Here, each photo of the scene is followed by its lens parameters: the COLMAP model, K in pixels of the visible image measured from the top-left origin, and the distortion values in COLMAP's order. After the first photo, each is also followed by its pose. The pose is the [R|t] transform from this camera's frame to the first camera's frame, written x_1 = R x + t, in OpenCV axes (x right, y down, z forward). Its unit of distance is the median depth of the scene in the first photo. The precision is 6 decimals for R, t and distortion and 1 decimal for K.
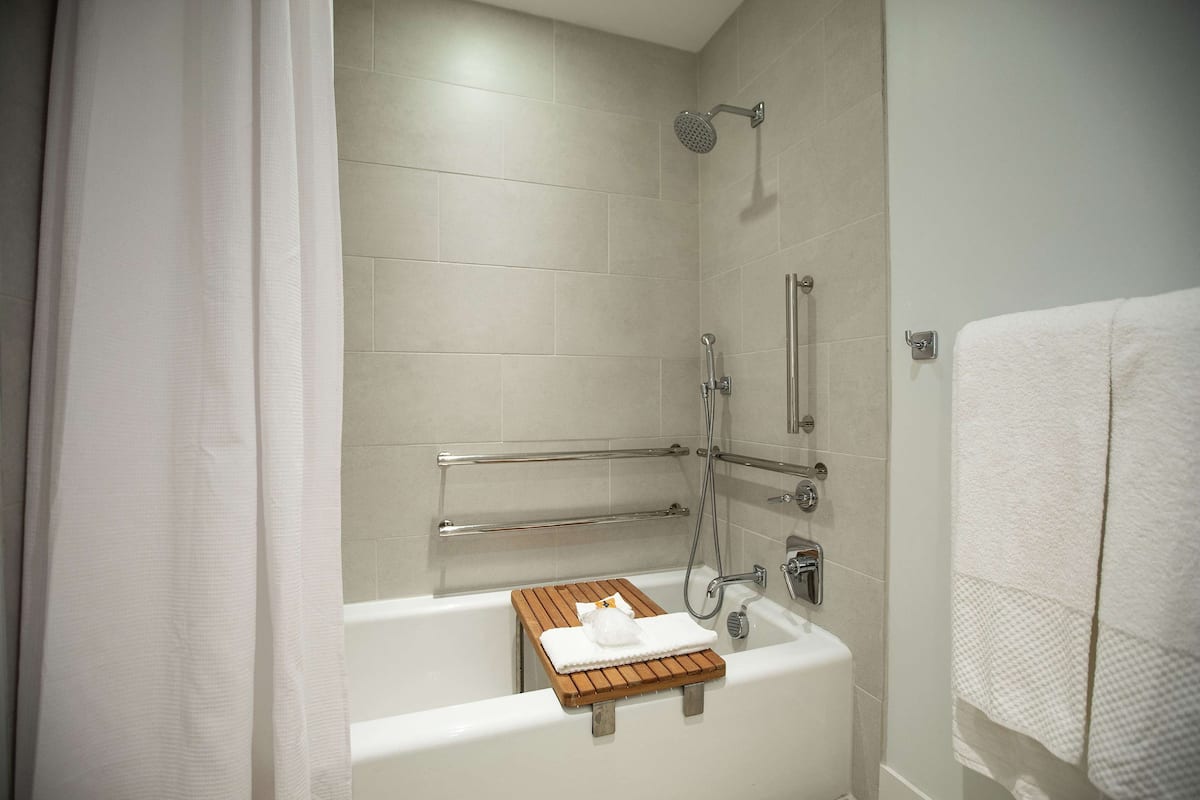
lens RADIAL K [[548.9, 0, 607.4], [0, 548.9, 400.8], [0, 0, 1]] dist [-0.018148, 0.001837]
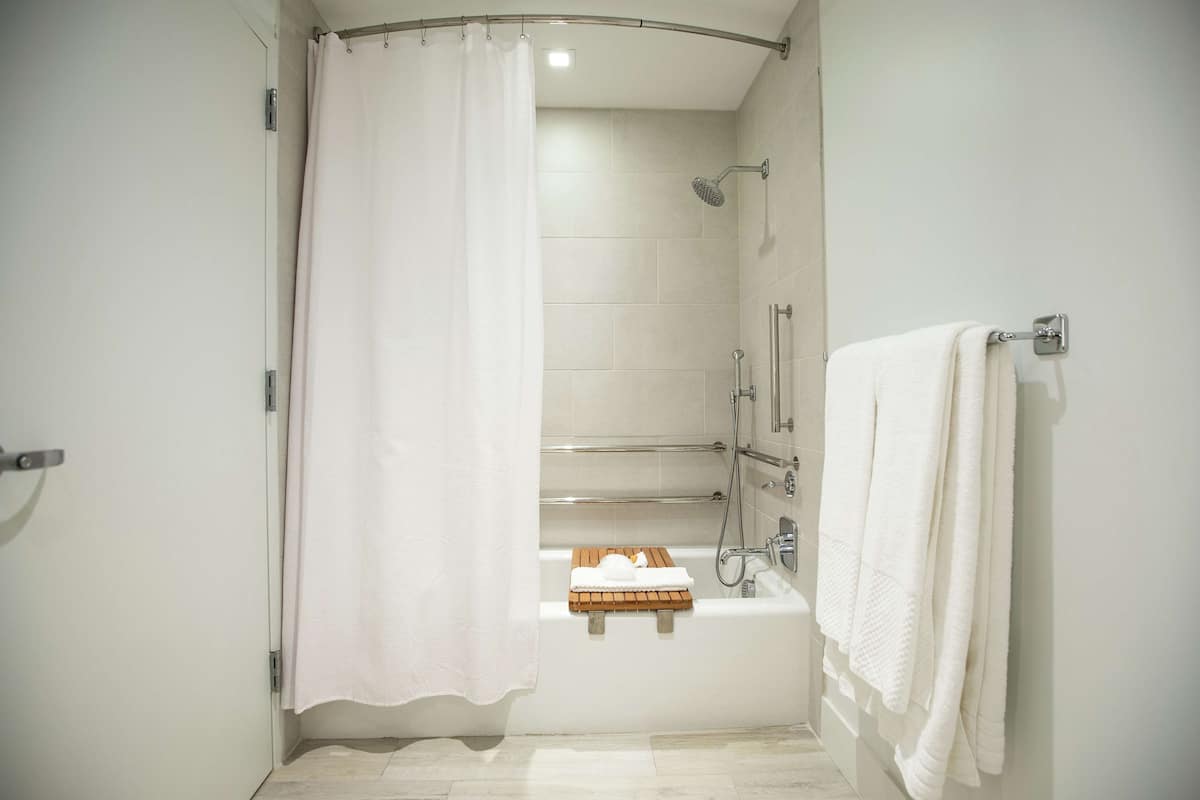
lens RADIAL K [[548.9, 0, 595.0], [0, 548.9, 401.0], [0, 0, 1]] dist [-0.018148, 0.001837]
pose [[0.954883, -0.000186, -0.296983, 0.321602], [-0.001722, 0.999980, -0.006163, -0.003183], [0.296978, 0.006396, 0.954863, -0.309883]]
